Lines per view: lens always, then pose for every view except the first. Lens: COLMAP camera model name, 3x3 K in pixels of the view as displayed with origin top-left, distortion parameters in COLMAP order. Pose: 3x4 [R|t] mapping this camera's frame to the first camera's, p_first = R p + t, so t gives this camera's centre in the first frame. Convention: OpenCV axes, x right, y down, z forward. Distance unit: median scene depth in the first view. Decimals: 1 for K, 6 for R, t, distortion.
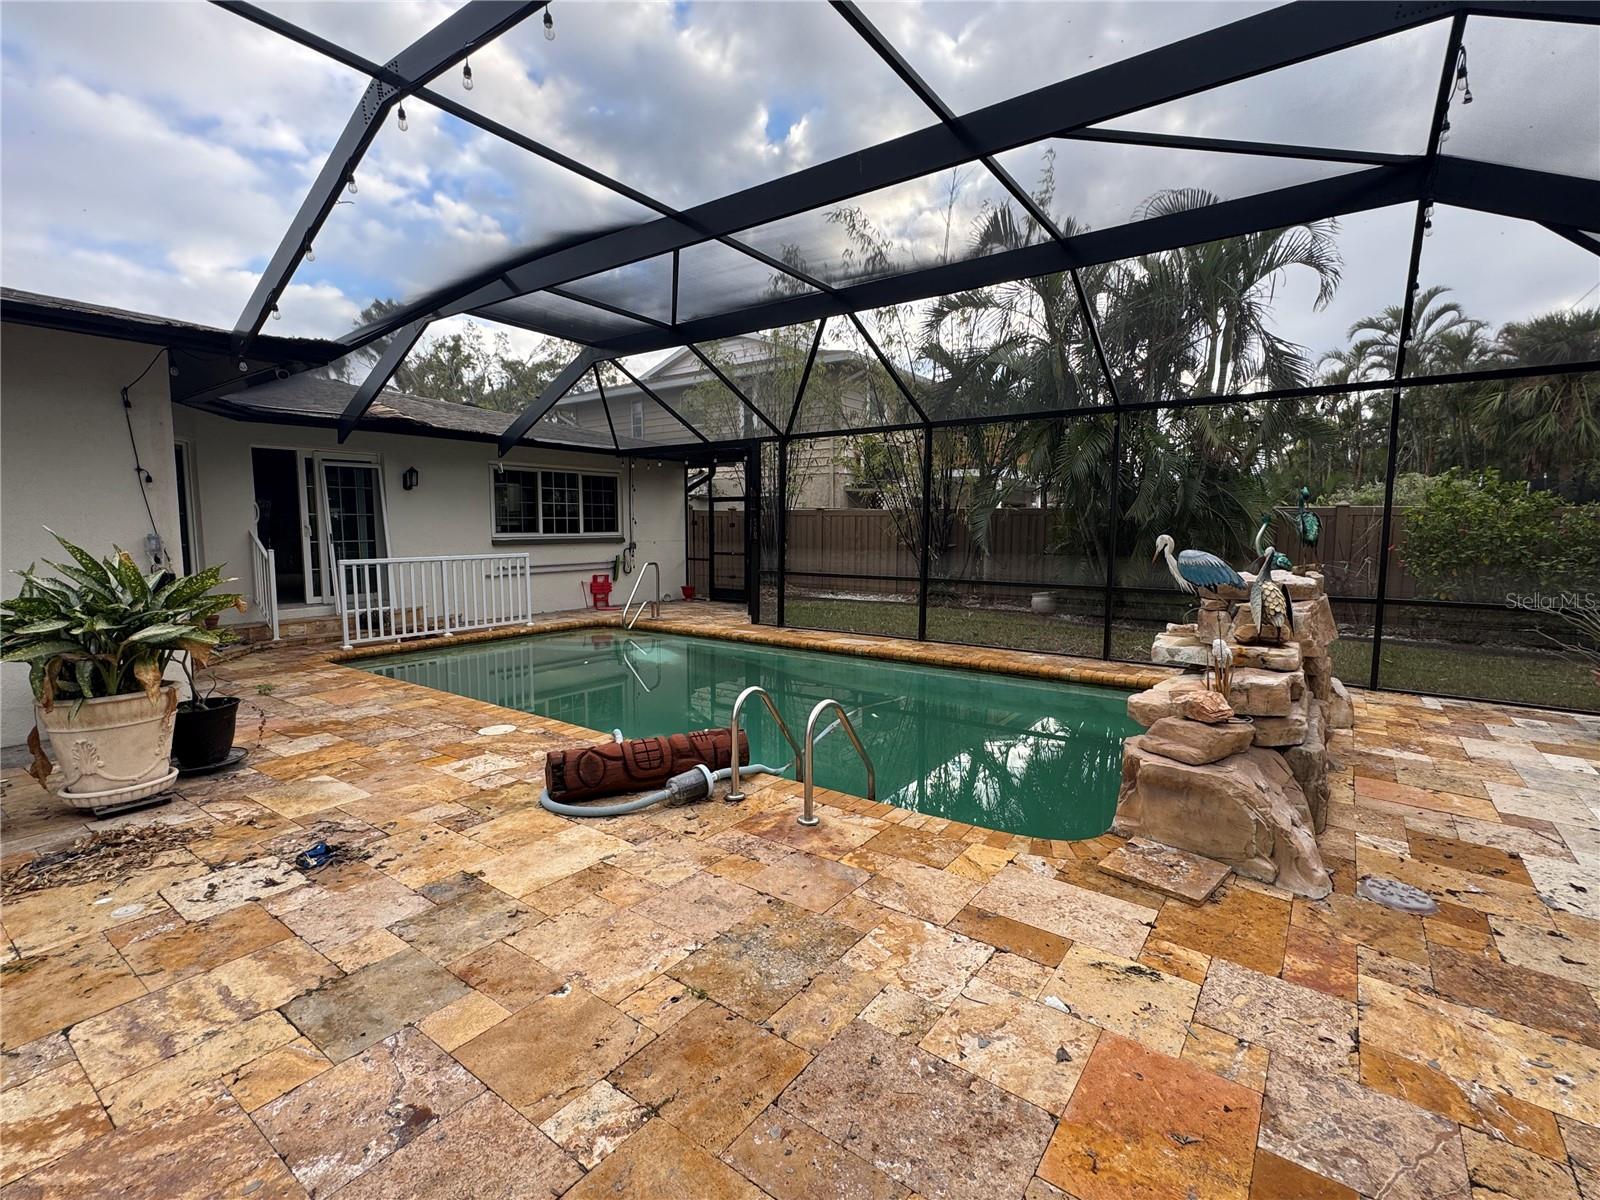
lens RADIAL K [[737.2, 0, 797.4], [0, 737.2, 602.6], [0, 0, 1]] dist [0.002936, -0.000750]
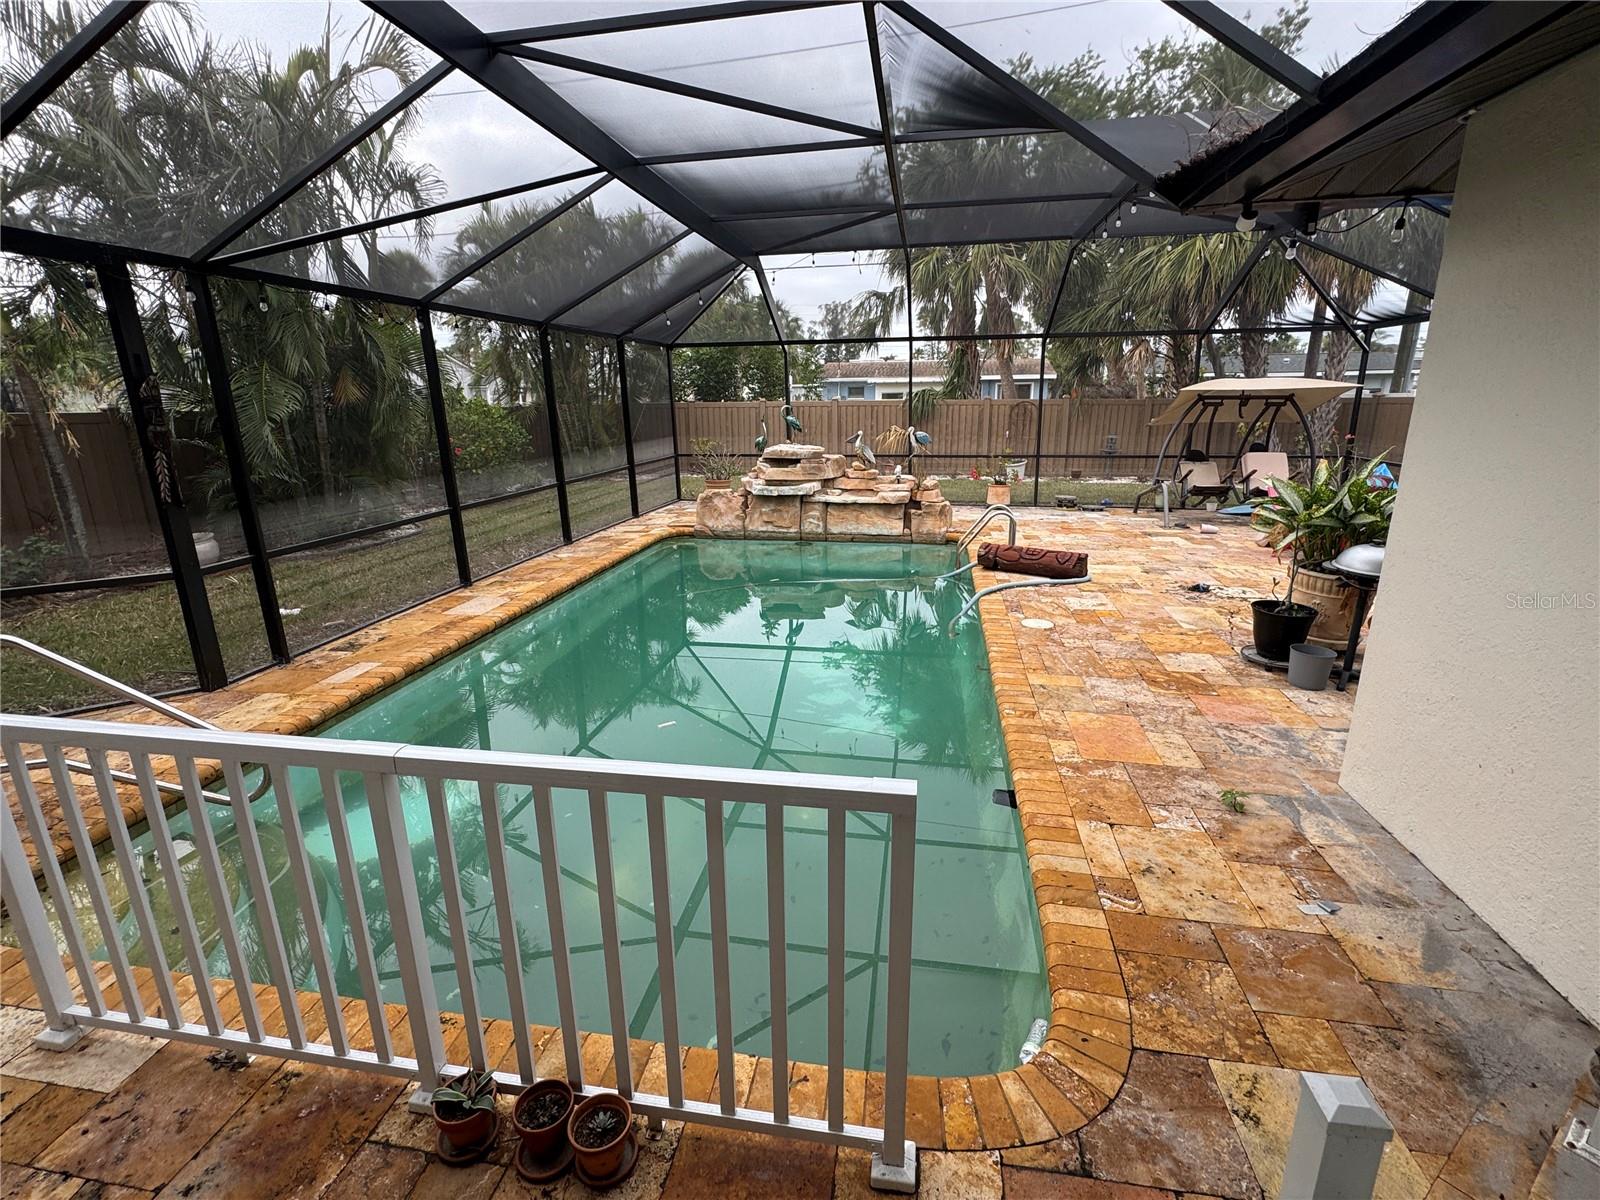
lens RADIAL K [[737.2, 0, 798.7], [0, 737.2, 594.5], [0, 0, 1]] dist [0.002936, -0.000750]
pose [[-0.438177, -0.229106, 0.869201, -2.169532], [0.106257, 0.946992, 0.303176, -0.453574], [-0.892586, 0.225203, -0.390606, 3.119282]]
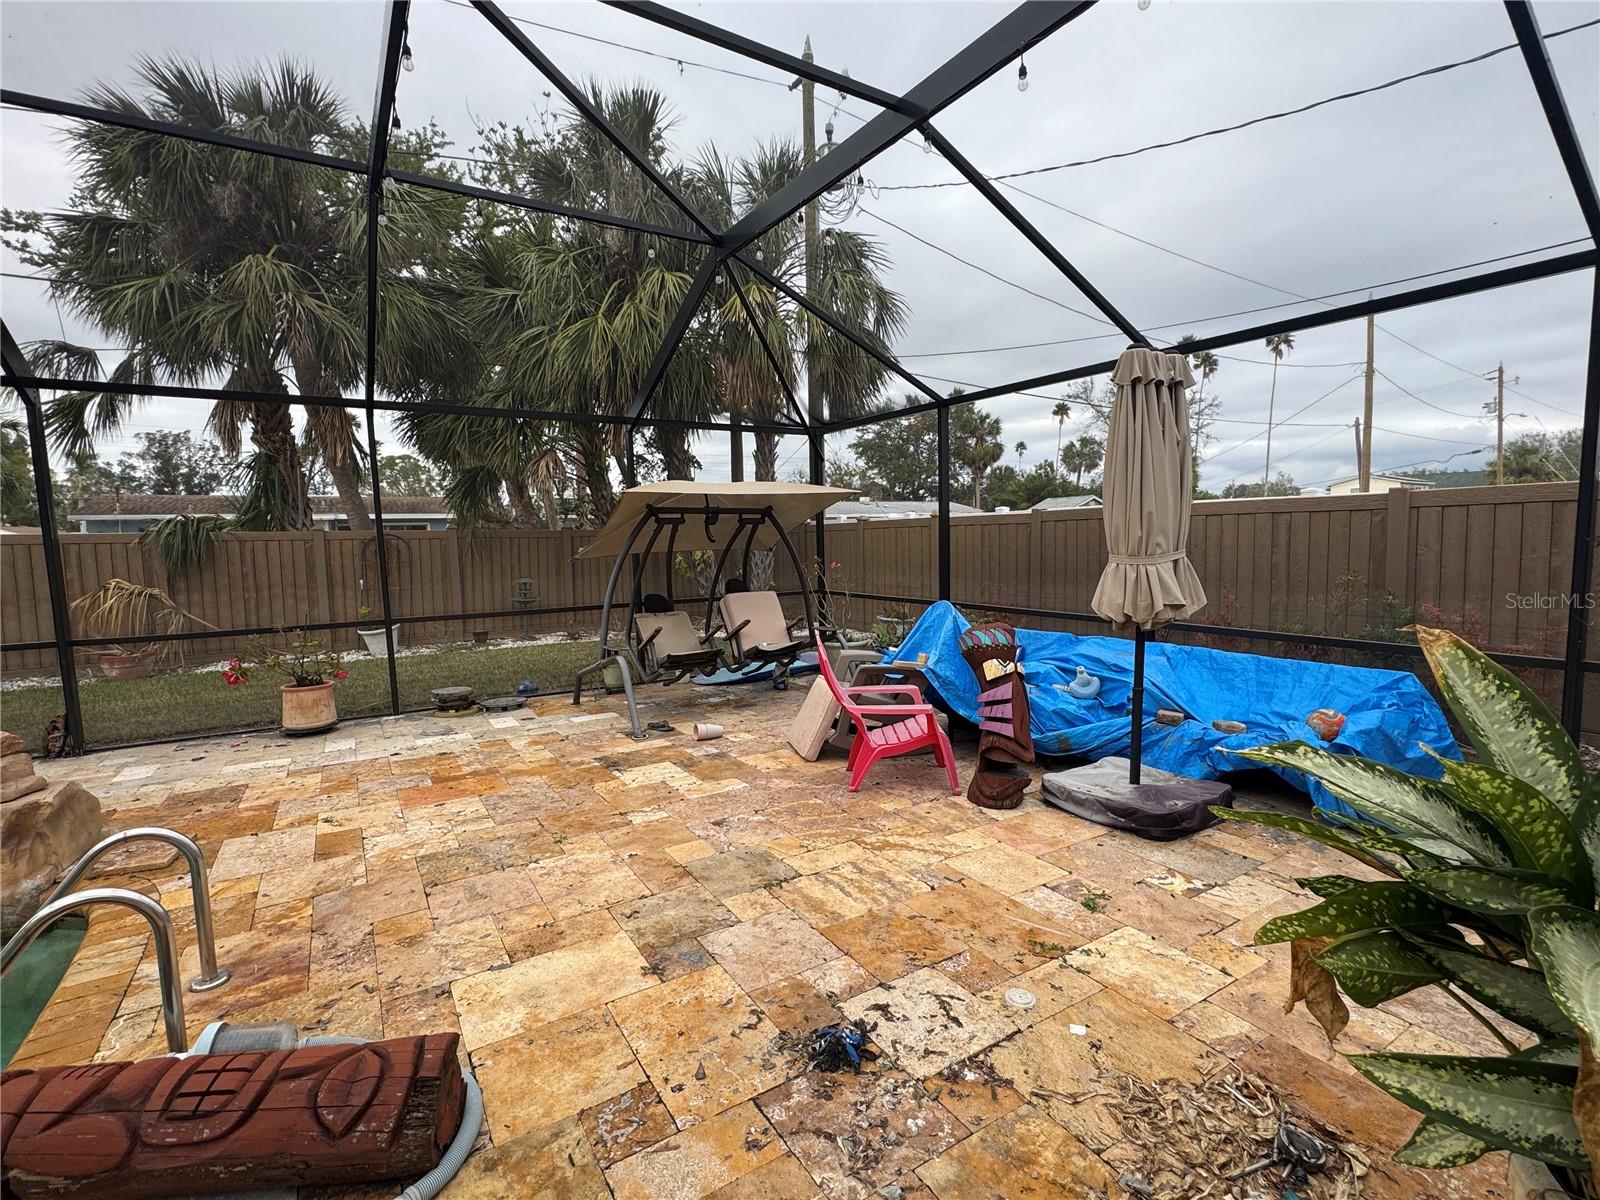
lens RADIAL K [[737.2, 0, 799.0], [0, 737.2, 592.4], [0, 0, 1]] dist [0.002936, -0.000750]
pose [[-0.930068, -0.009616, 0.367262, -0.911715], [0.059196, 0.982673, 0.175641, -0.186735], [-0.362587, 0.185099, -0.913383, 1.655733]]
